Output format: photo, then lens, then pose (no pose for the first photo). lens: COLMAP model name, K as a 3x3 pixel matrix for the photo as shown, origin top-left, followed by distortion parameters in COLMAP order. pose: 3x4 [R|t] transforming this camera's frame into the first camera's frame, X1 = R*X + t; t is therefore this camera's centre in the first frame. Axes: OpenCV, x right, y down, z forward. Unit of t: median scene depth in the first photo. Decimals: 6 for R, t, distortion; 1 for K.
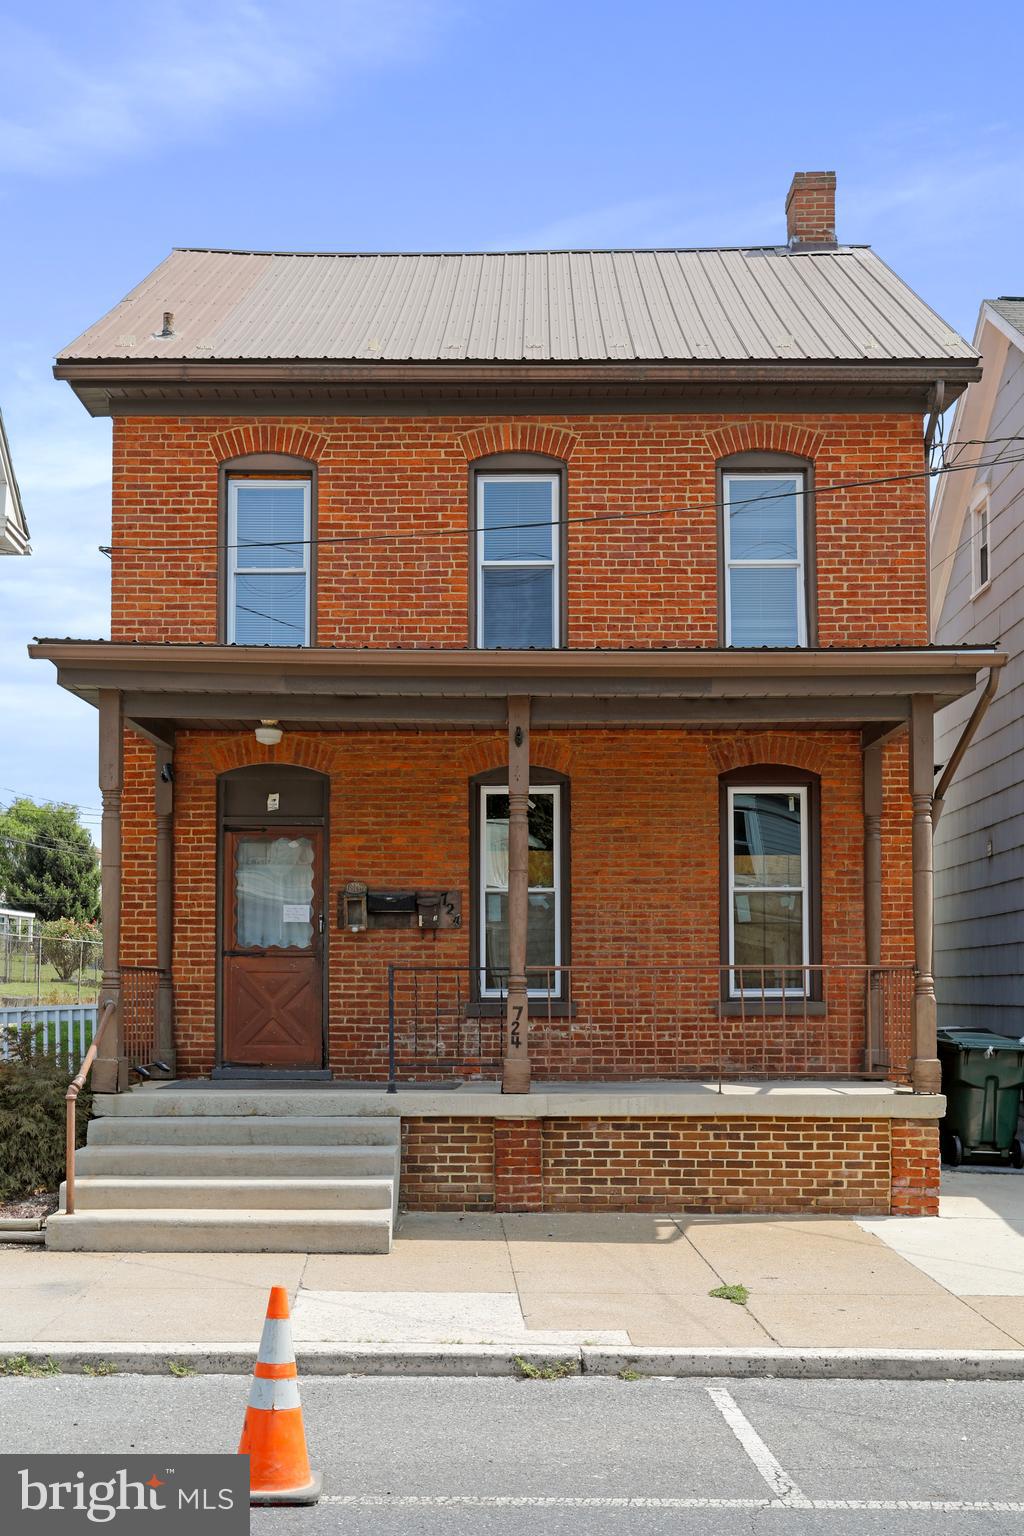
lens RADIAL K [[1546.7, 0, 426.1], [0, 1546.7, 832.2], [0, 0, 1]] dist [0.007178, 0.027069]
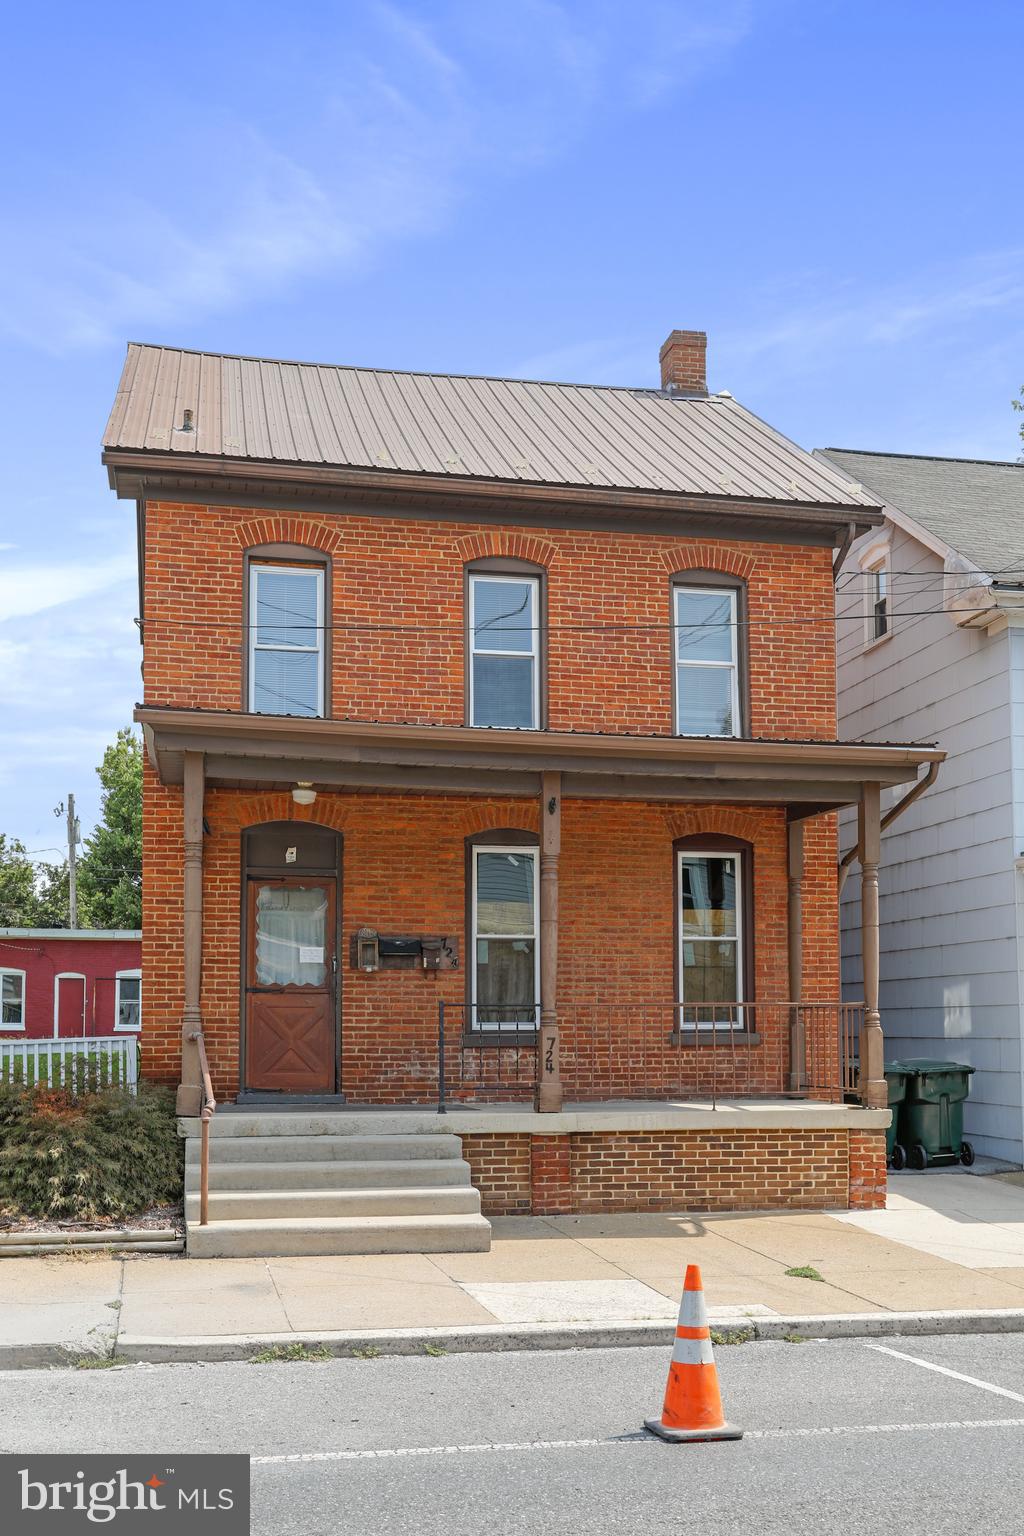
lens RADIAL K [[1429.2, 0, 412.3], [0, 1429.2, 853.1], [0, 0, 1]] dist [0.002144, 0.020079]
pose [[0.980219, 0.023806, 0.196480, -0.218838], [-0.020471, 0.999610, -0.018986, -0.003003], [-0.196856, 0.014589, 0.980324, -0.030462]]
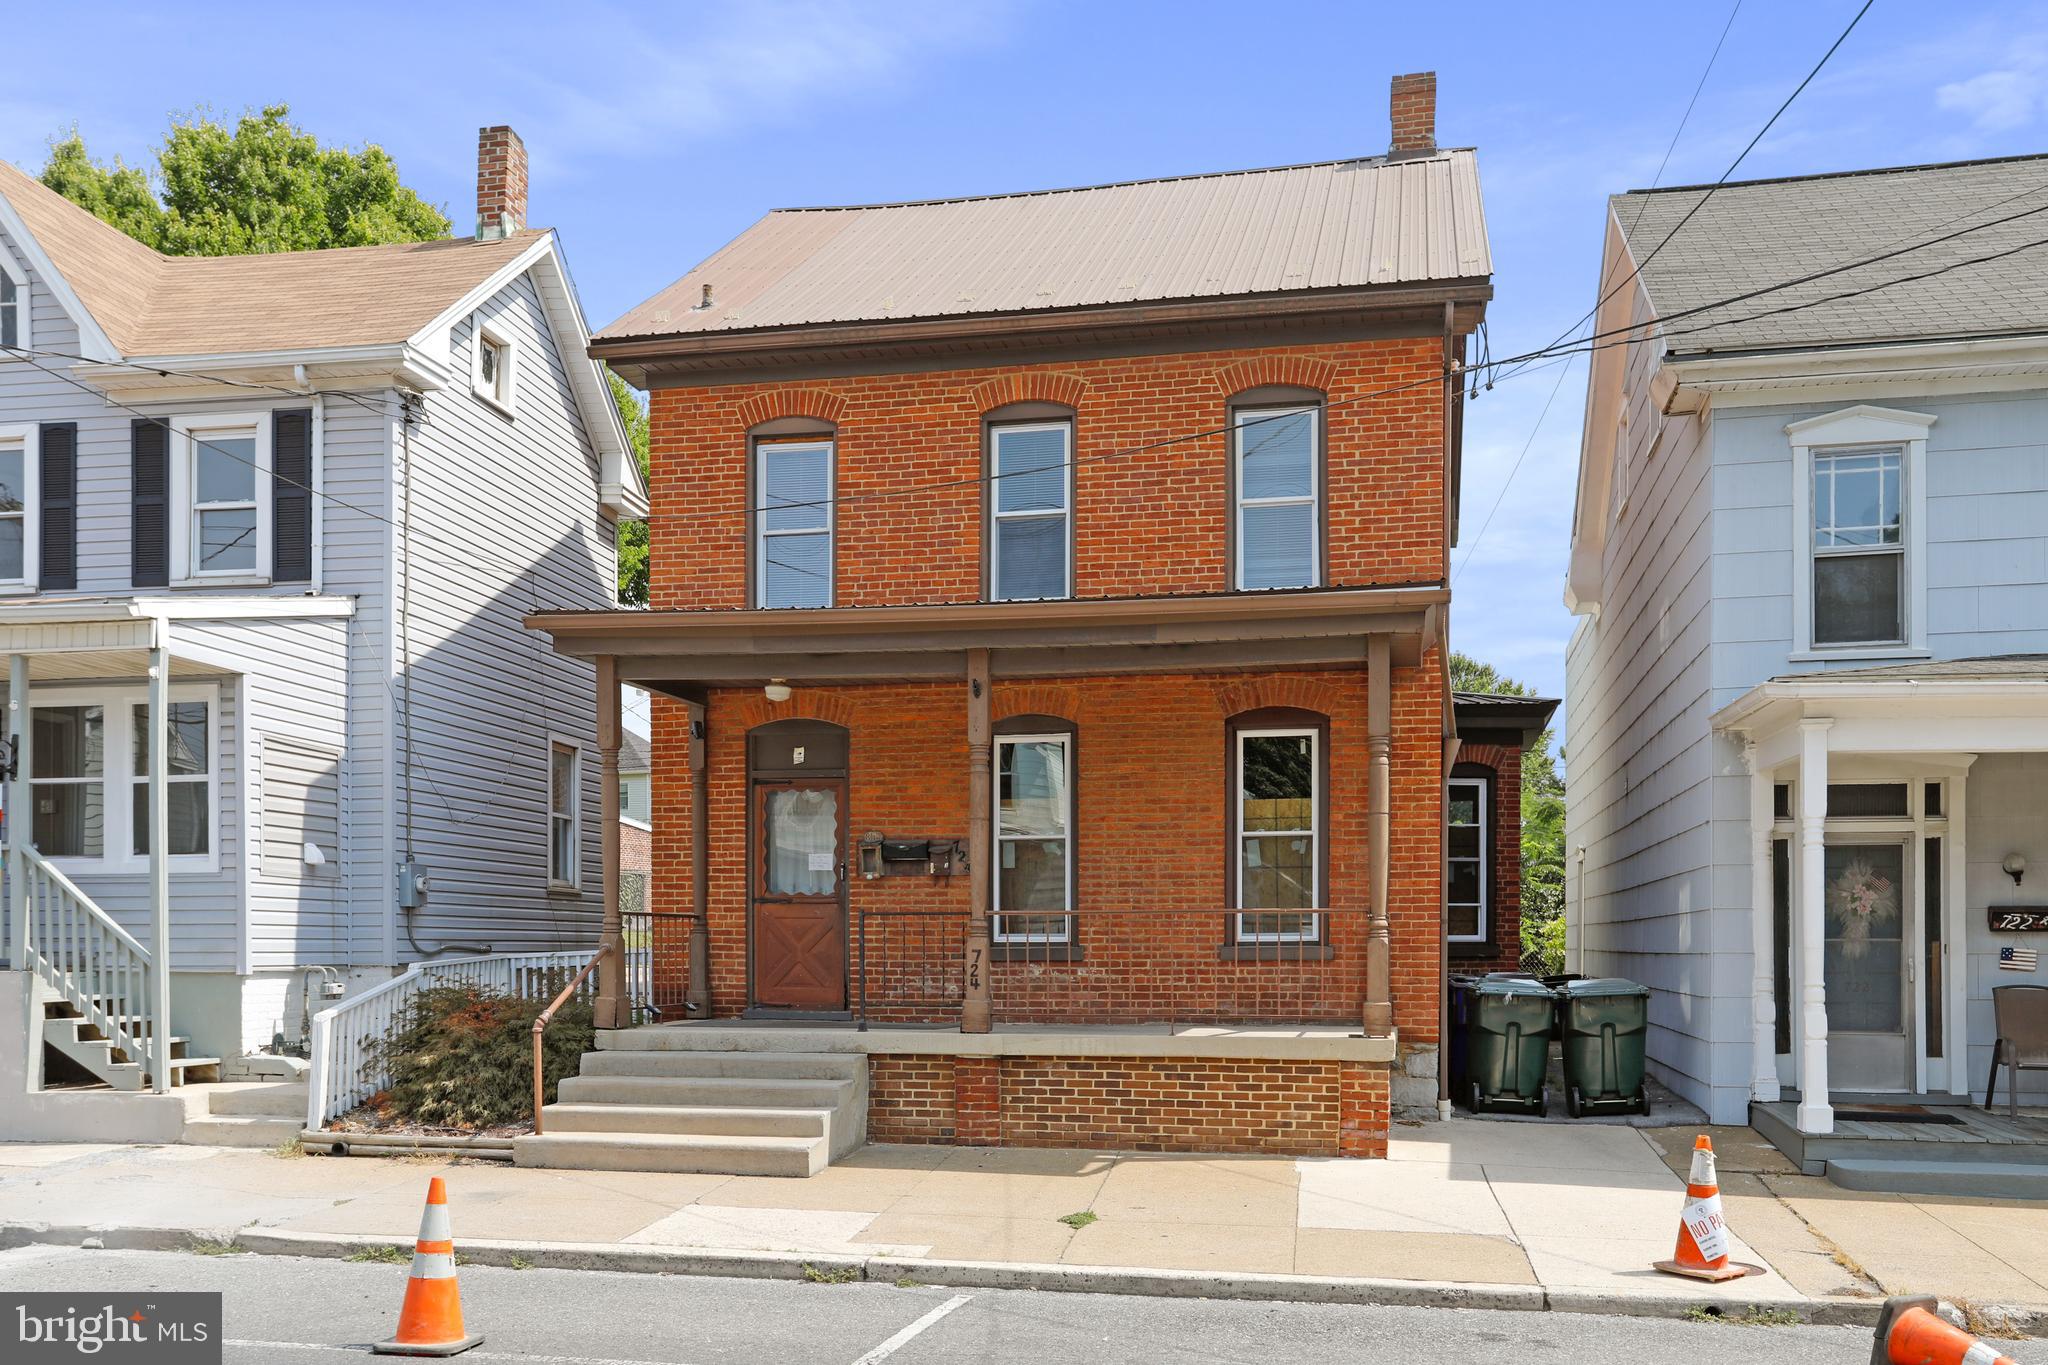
lens RADIAL K [[1612.5, 0, 967.1], [0, 1612.5, 847.7], [0, 0, 1]] dist [0.007561, -0.000983]
pose [[0.983345, -0.010631, -0.181440, 0.212176], [0.018533, 0.998949, 0.041910, -0.000904], [0.180804, -0.044575, 0.982509, -0.051128]]
